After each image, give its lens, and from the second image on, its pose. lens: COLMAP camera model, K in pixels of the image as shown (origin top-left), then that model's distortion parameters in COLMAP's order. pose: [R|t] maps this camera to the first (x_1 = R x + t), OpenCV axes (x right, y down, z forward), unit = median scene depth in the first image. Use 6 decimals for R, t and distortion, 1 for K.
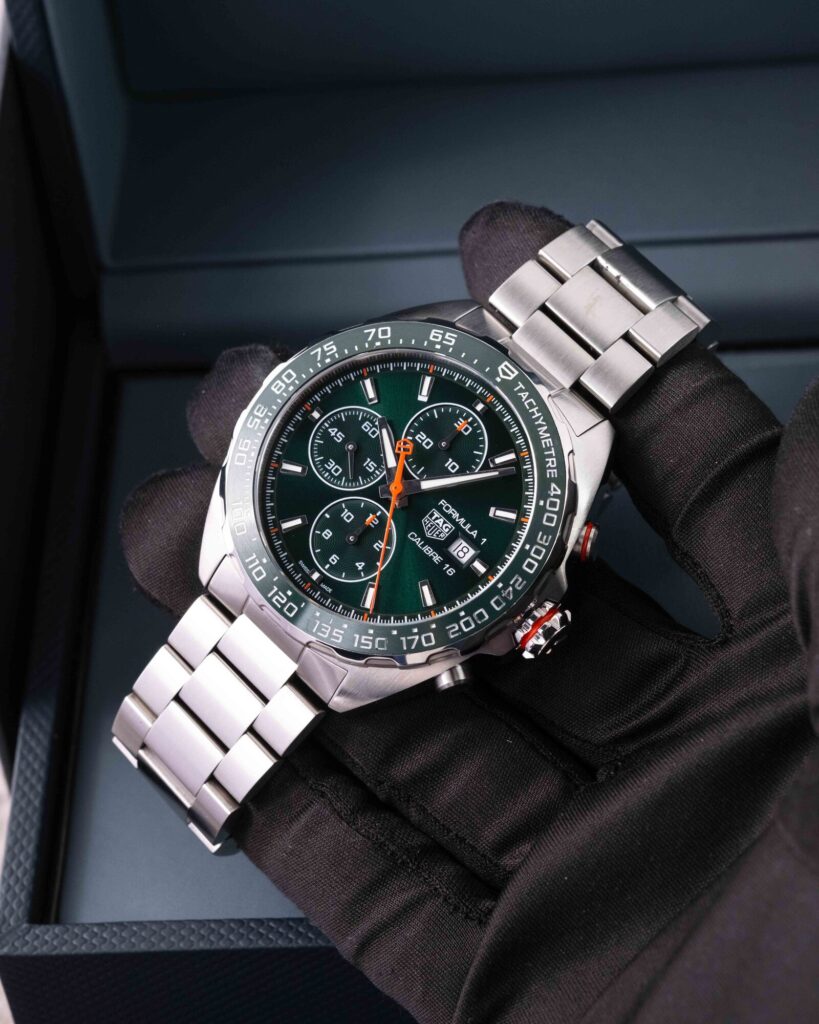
lens RADIAL K [[4321.3, 0, 408.8], [0, 4321.3, 512.0], [0, 0, 1]] dist [-0.241835, 0.000000]
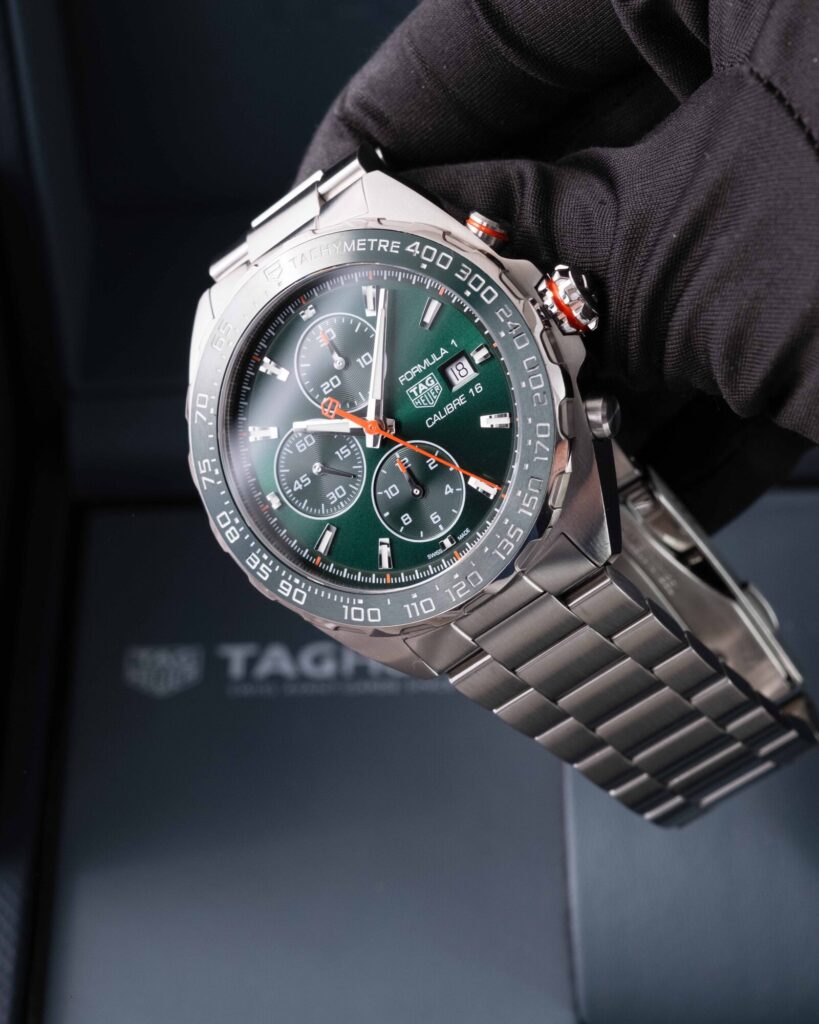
lens RADIAL K [[4321.3, 0, 410.1], [0, 4321.3, 510.6], [0, 0, 1]] dist [-0.241835, 0.000000]
pose [[0.244256, -0.969674, 0.008414, -0.024382], [0.961848, 0.241164, -0.129187, 0.117281], [0.123240, 0.039648, 0.991585, 0.145134]]
